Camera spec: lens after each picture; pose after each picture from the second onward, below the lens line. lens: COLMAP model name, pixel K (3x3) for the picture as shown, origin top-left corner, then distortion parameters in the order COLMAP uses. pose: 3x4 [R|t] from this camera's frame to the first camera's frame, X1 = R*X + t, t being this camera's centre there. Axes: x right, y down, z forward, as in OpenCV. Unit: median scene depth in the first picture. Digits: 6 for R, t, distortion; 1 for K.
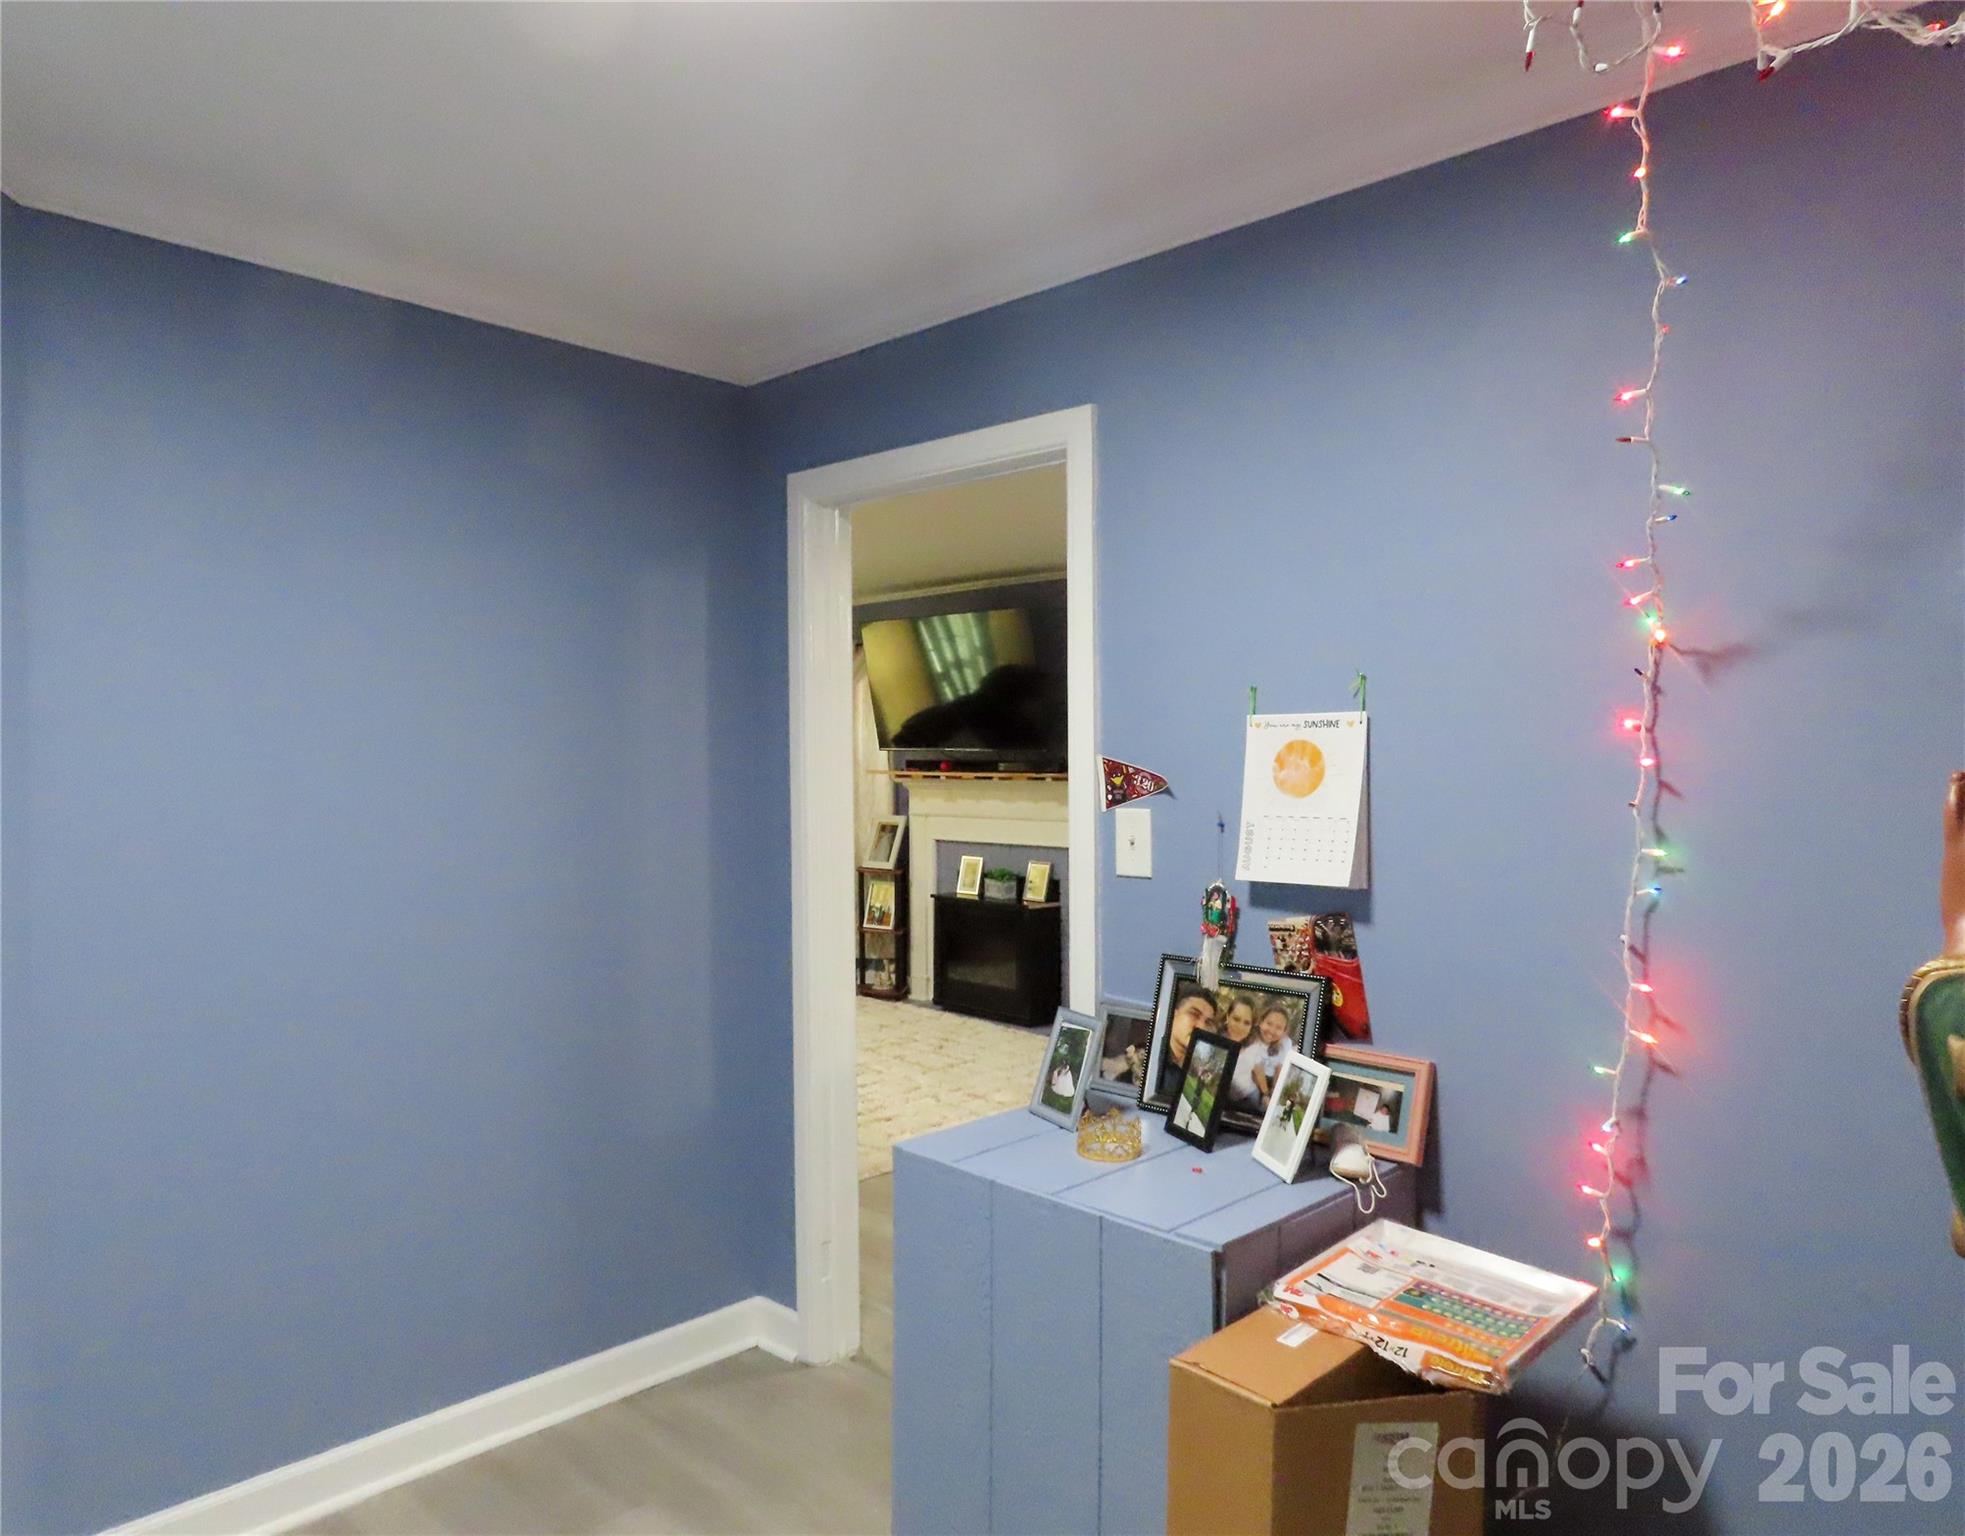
lens RADIAL K [[1348.7, 0, 982.5], [0, 1348.7, 768.0], [0, 0, 1]] dist [-0.002100, -0.000337]
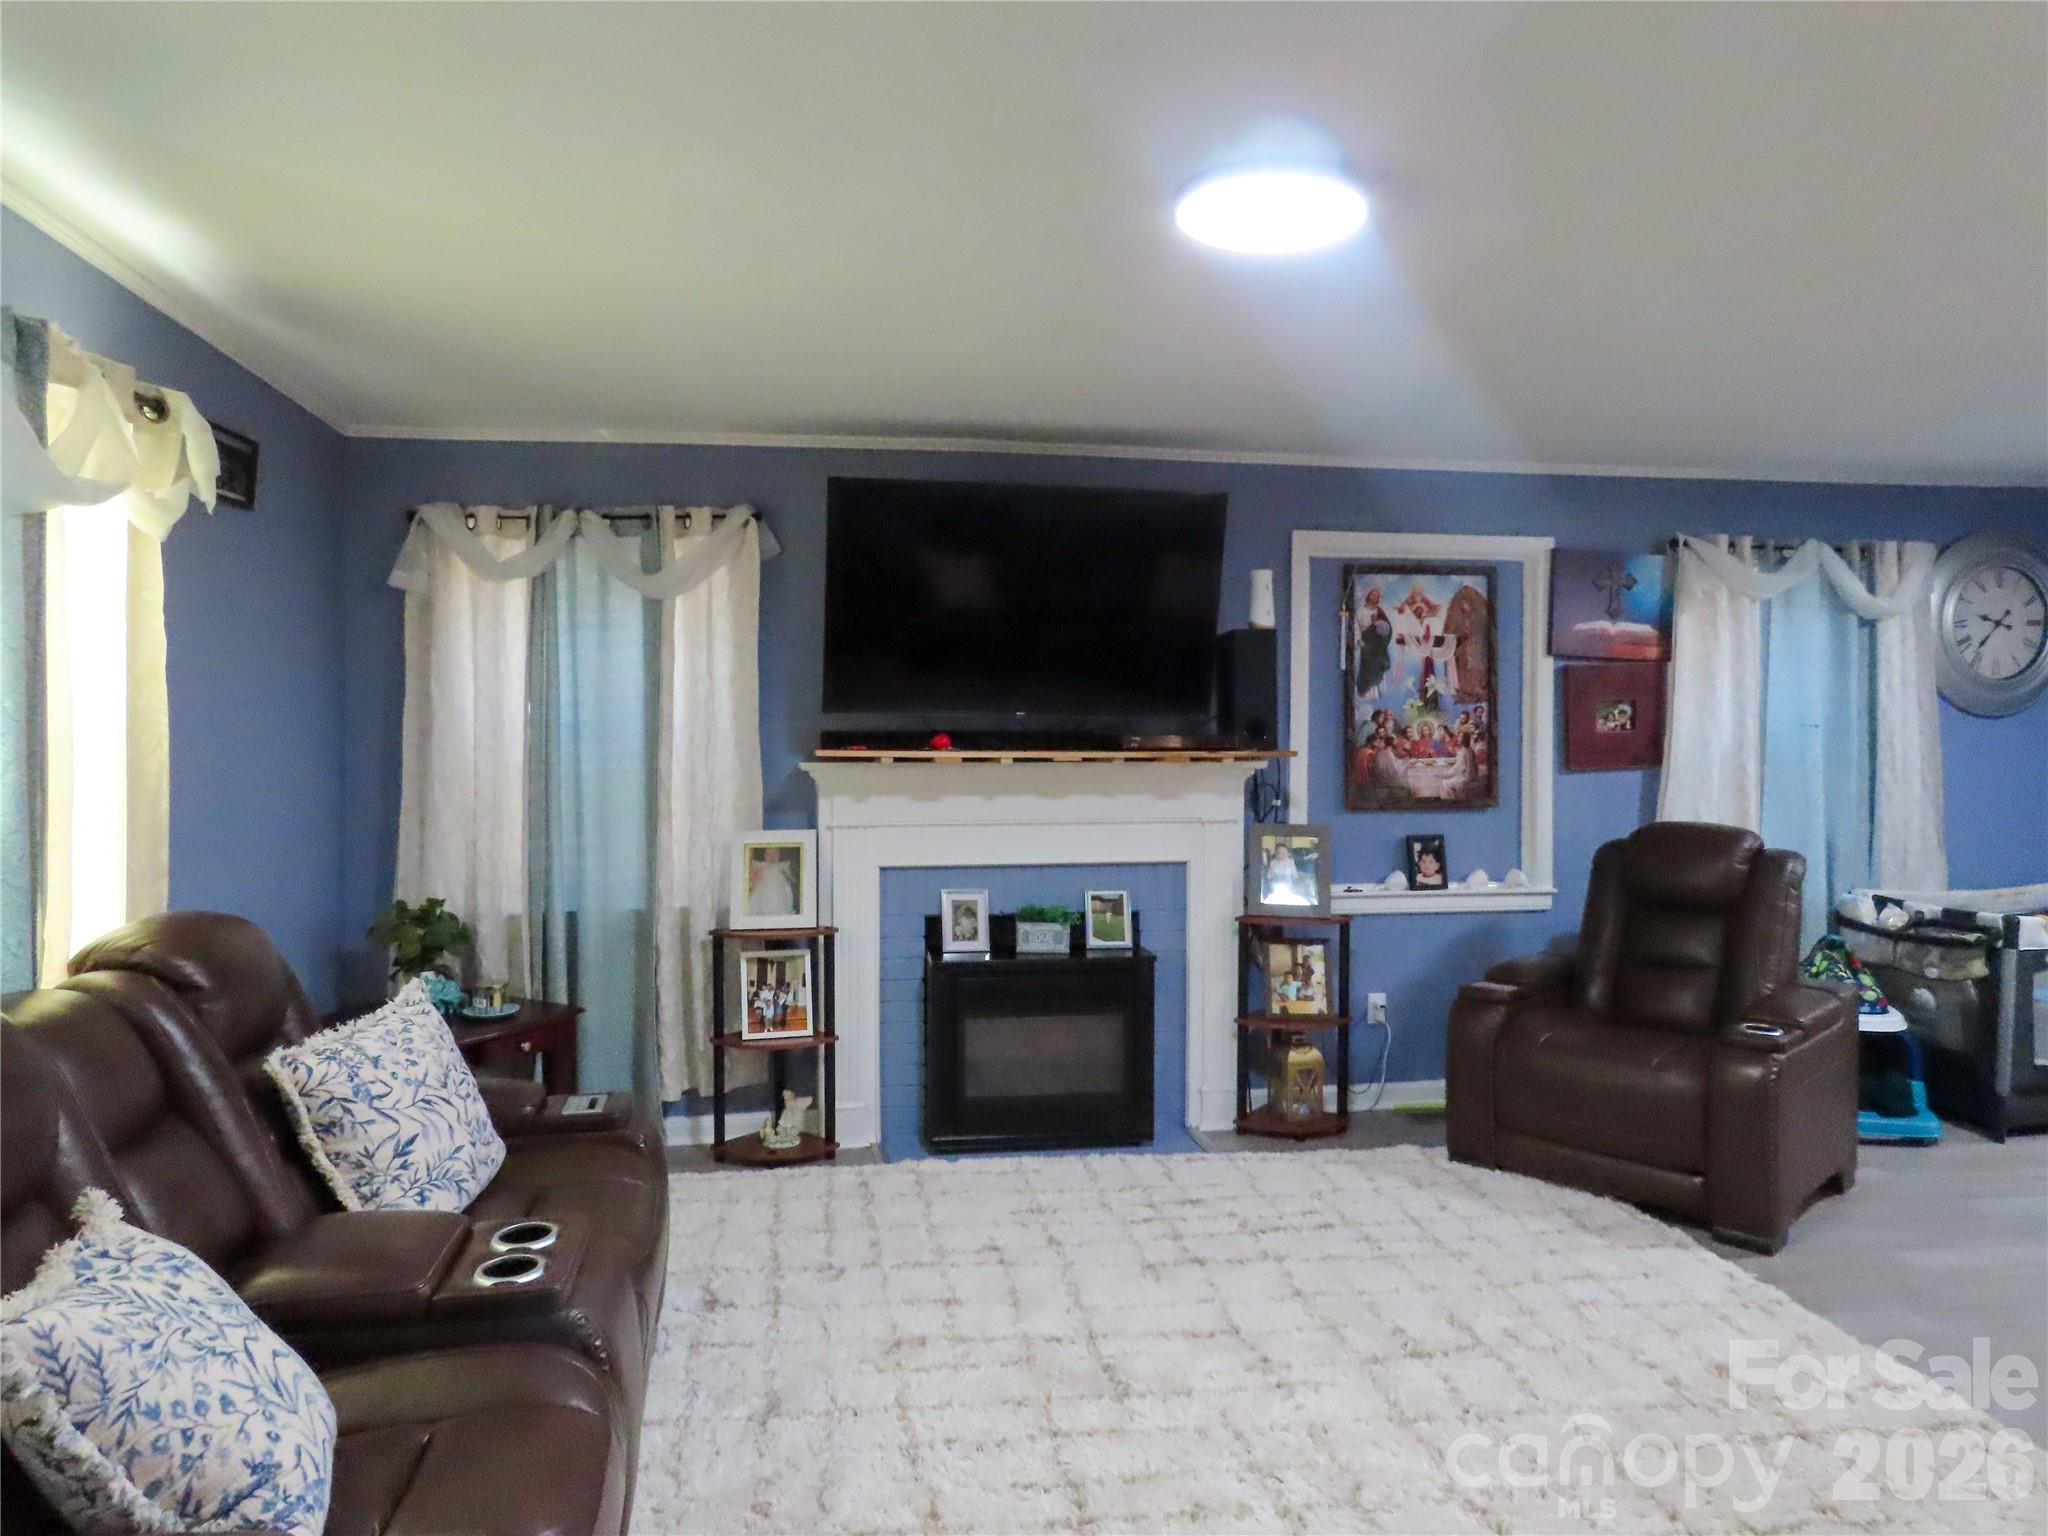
lens RADIAL K [[1326.1, 0, 1023.6], [0, 1326.1, 717.9], [0, 0, 1]] dist [-0.002228, 0.000176]
pose [[0.590844, 0.004281, 0.806774, -0.478447], [0.005478, 0.999942, -0.009318, -0.006055], [-0.806767, 0.009925, 0.590786, 0.628885]]
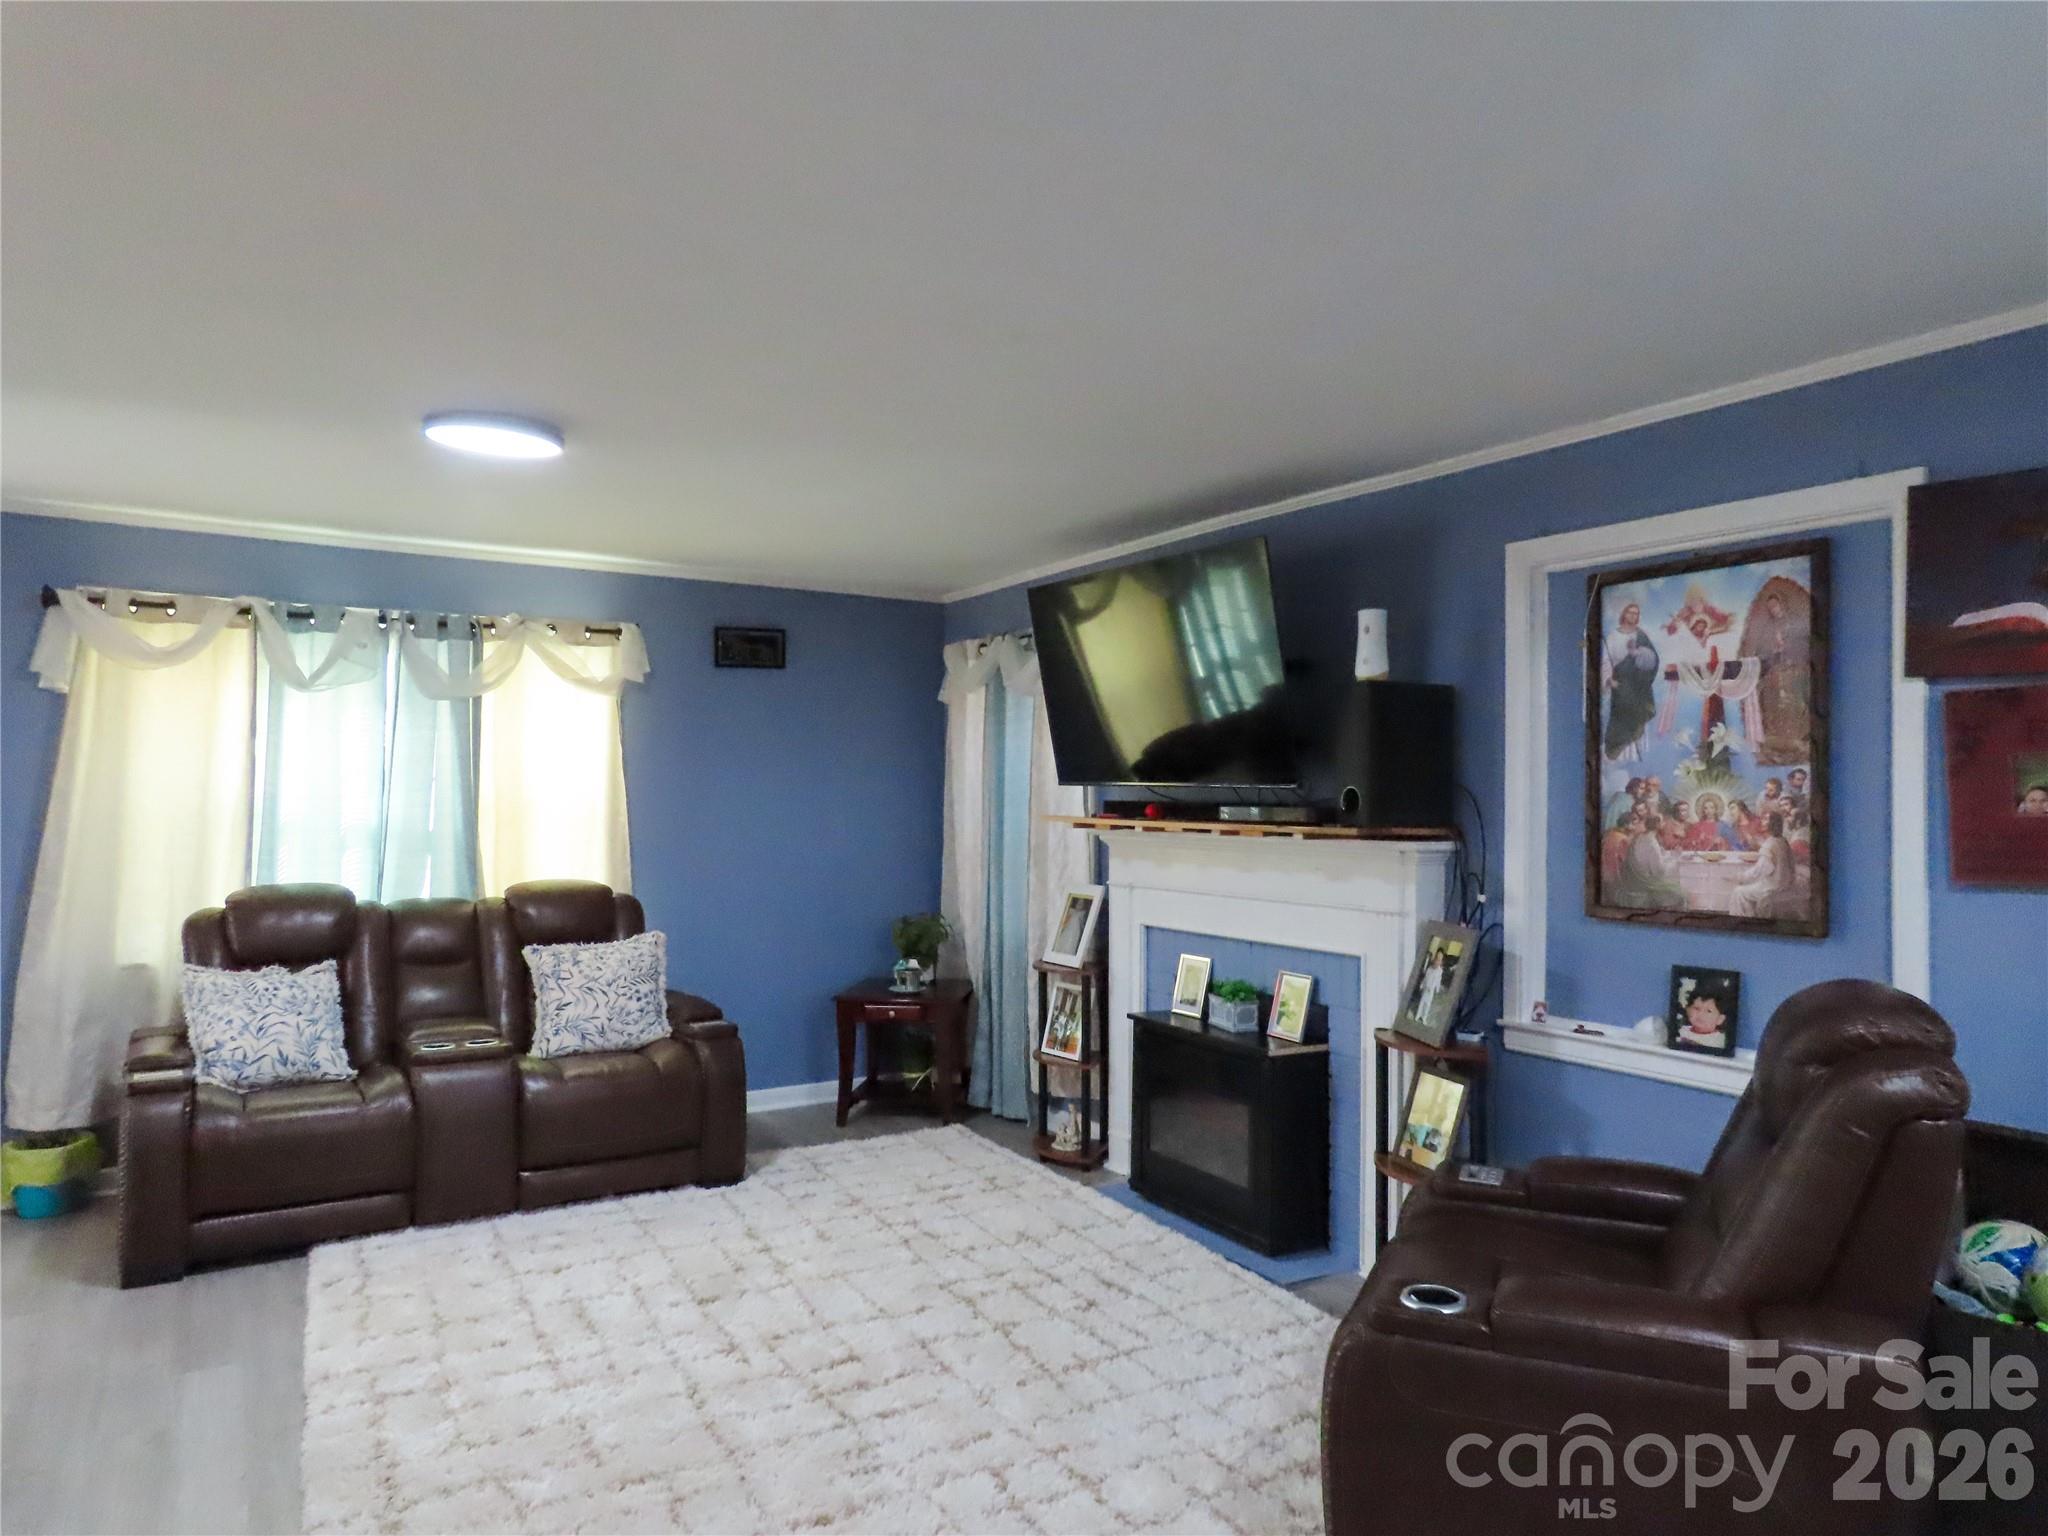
lens RADIAL K [[1327.9, 0, 1024.0], [0, 1327.9, 768.0], [0, 0, 1]] dist [-0.006507, -0.003245]
pose [[0.968454, 0.006146, -0.249118, 0.069099], [-0.014119, 0.999443, -0.030233, -0.001727], [0.248794, 0.032796, 0.968001, 0.382950]]
